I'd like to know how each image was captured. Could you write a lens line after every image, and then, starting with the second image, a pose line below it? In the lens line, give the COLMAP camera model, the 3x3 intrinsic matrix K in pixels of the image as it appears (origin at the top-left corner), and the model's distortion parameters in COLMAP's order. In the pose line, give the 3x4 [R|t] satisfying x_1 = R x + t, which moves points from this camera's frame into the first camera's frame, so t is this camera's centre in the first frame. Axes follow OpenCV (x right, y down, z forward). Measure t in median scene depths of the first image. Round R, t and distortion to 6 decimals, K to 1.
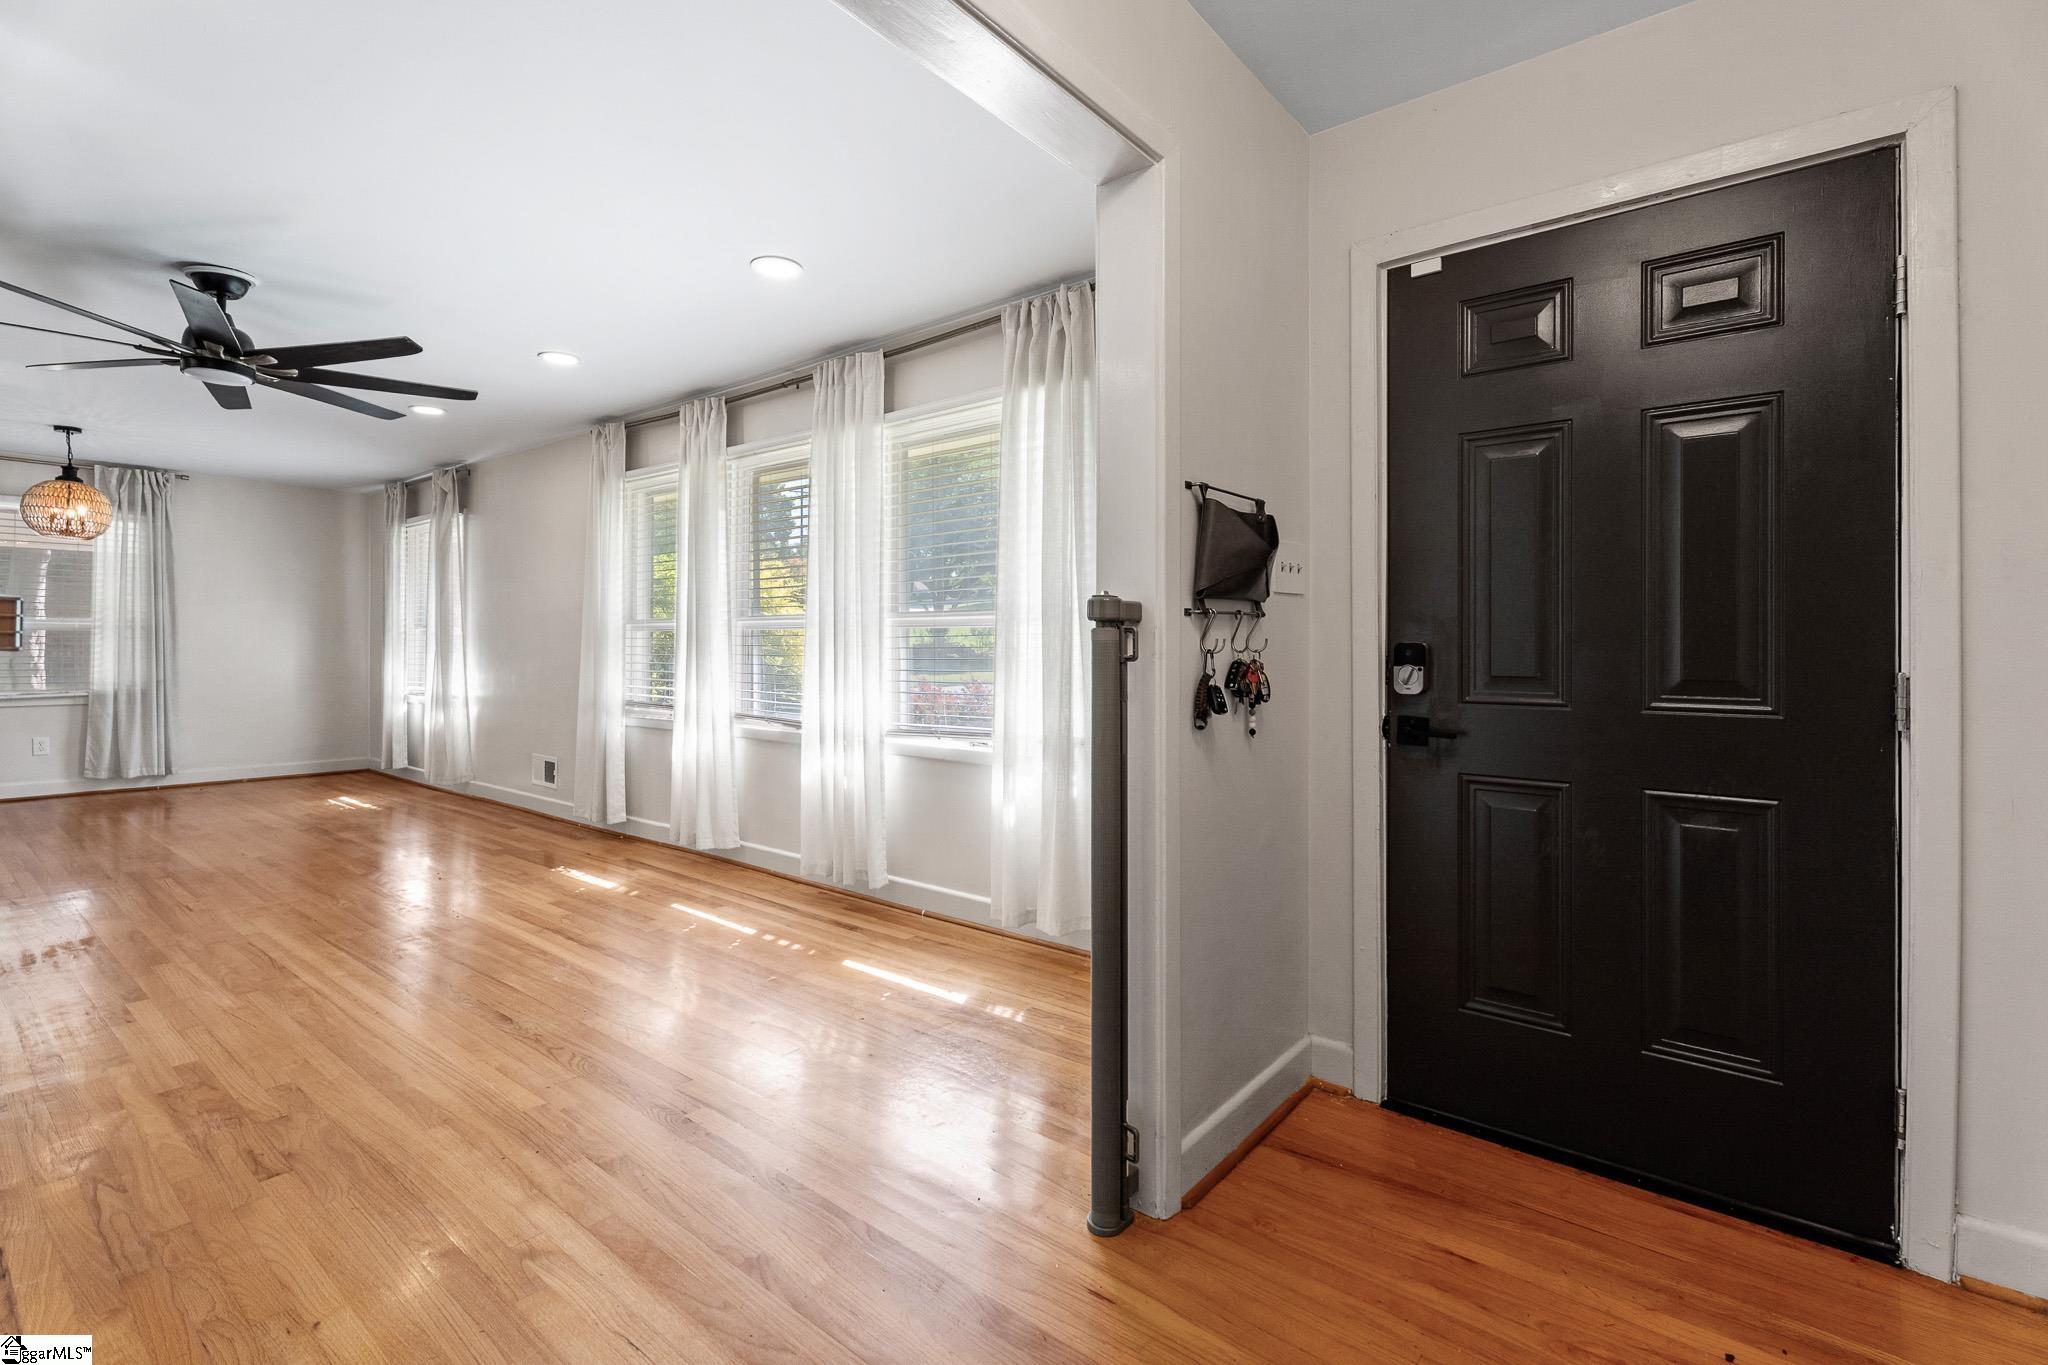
lens RADIAL K [[914.6, 0, 1037.2], [0, 914.6, 682.4], [0, 0, 1]] dist [0.003261, -0.000261]
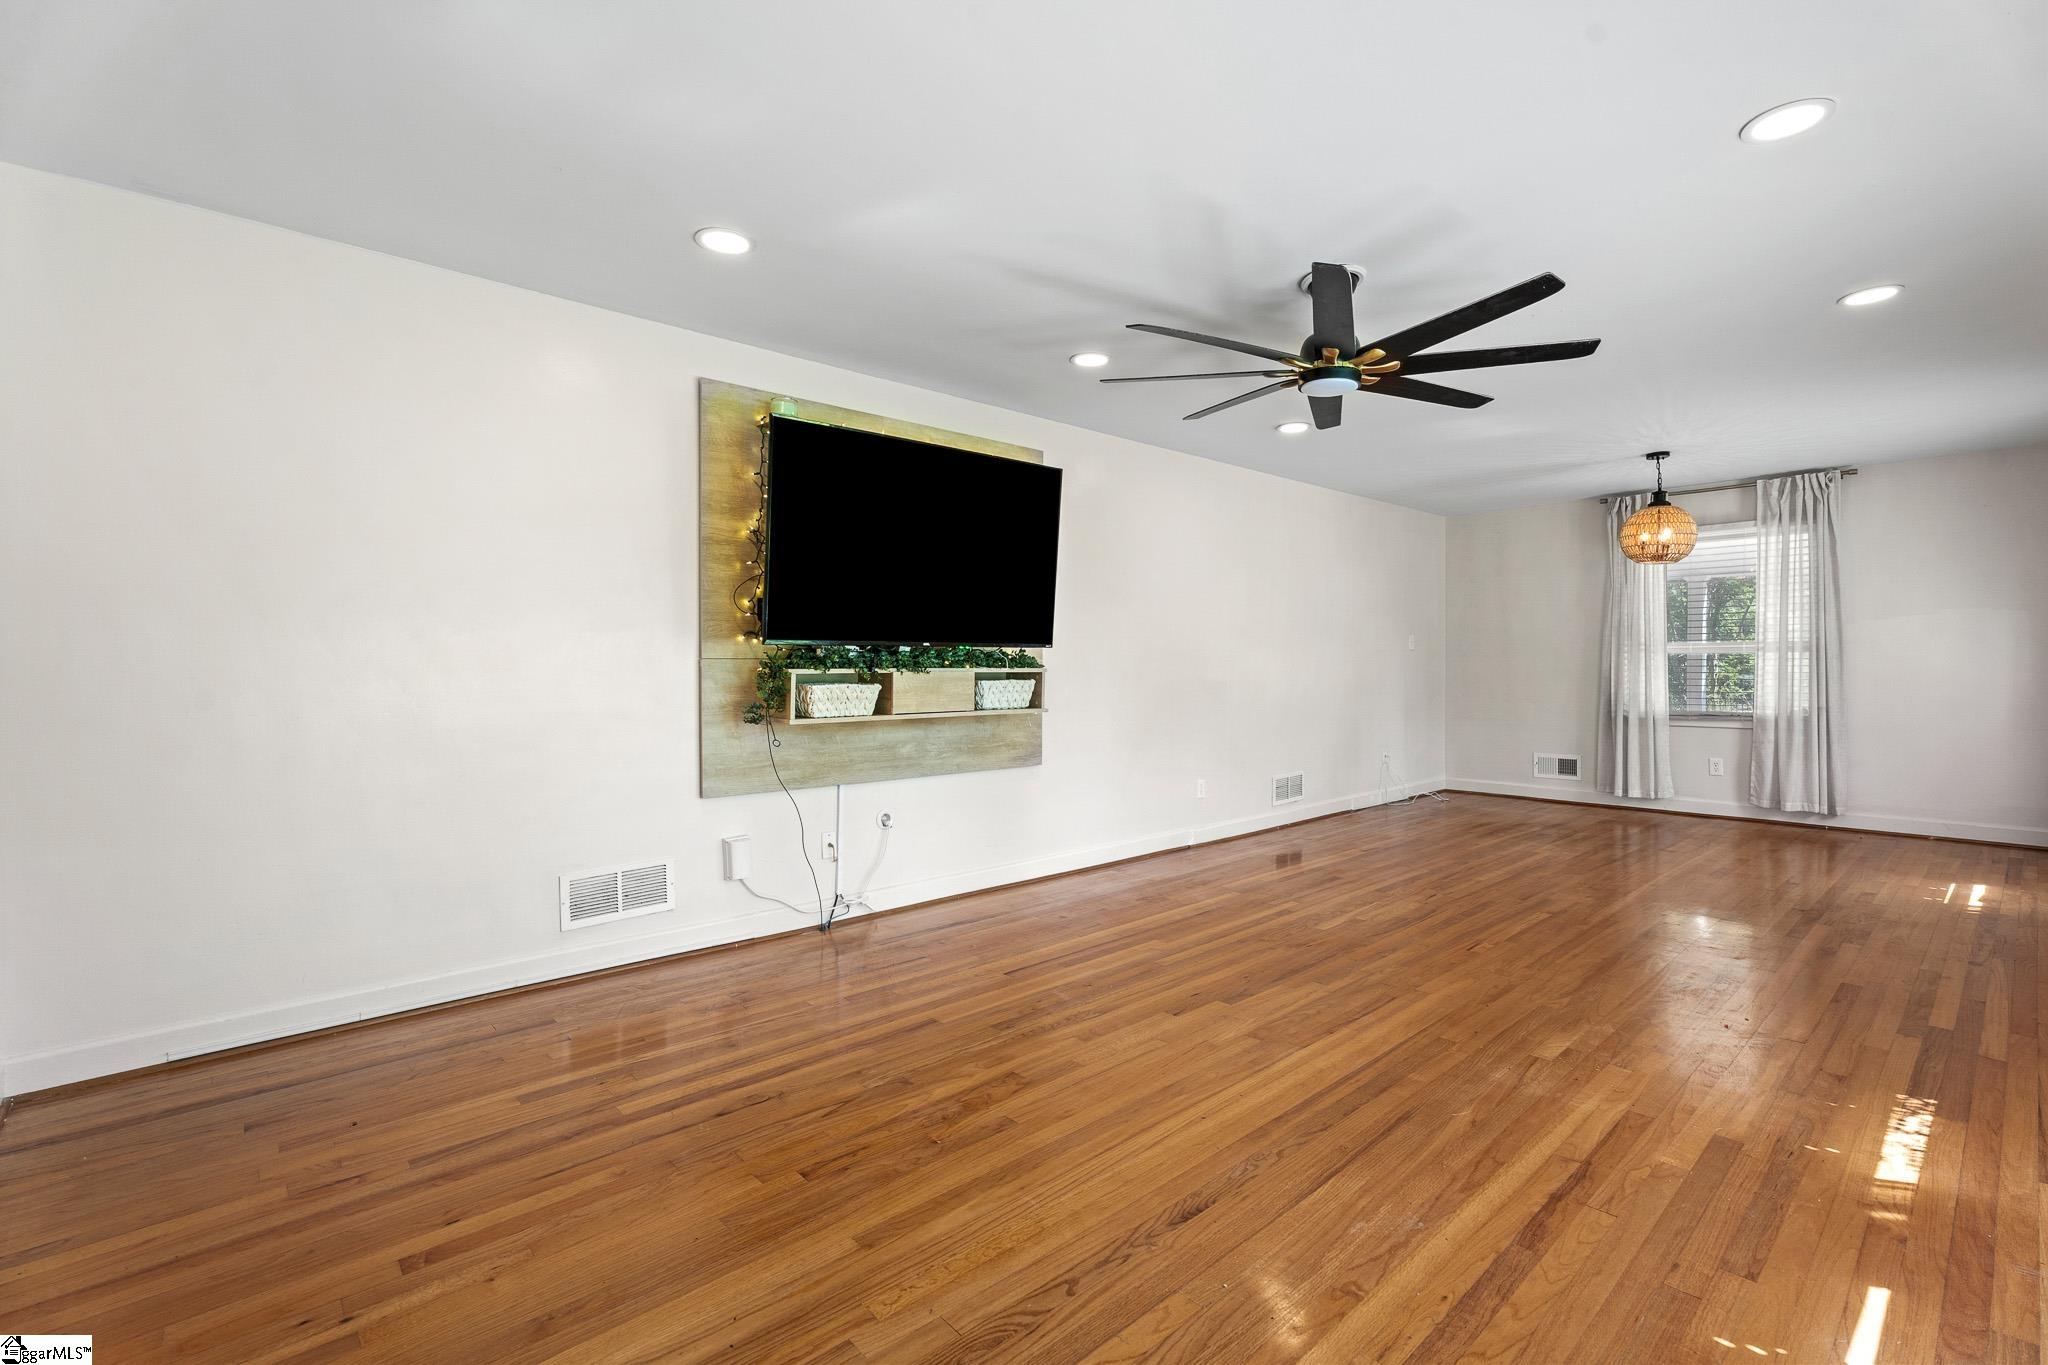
lens RADIAL K [[914.6, 0, 1037.2], [0, 914.6, 682.4], [0, 0, 1]] dist [0.003261, -0.000261]
pose [[-0.167113, 0.015246, -0.985820, 0.047560], [-0.035319, 0.999146, 0.021439, -0.019152], [0.985305, 0.038401, -0.166431, 0.414198]]
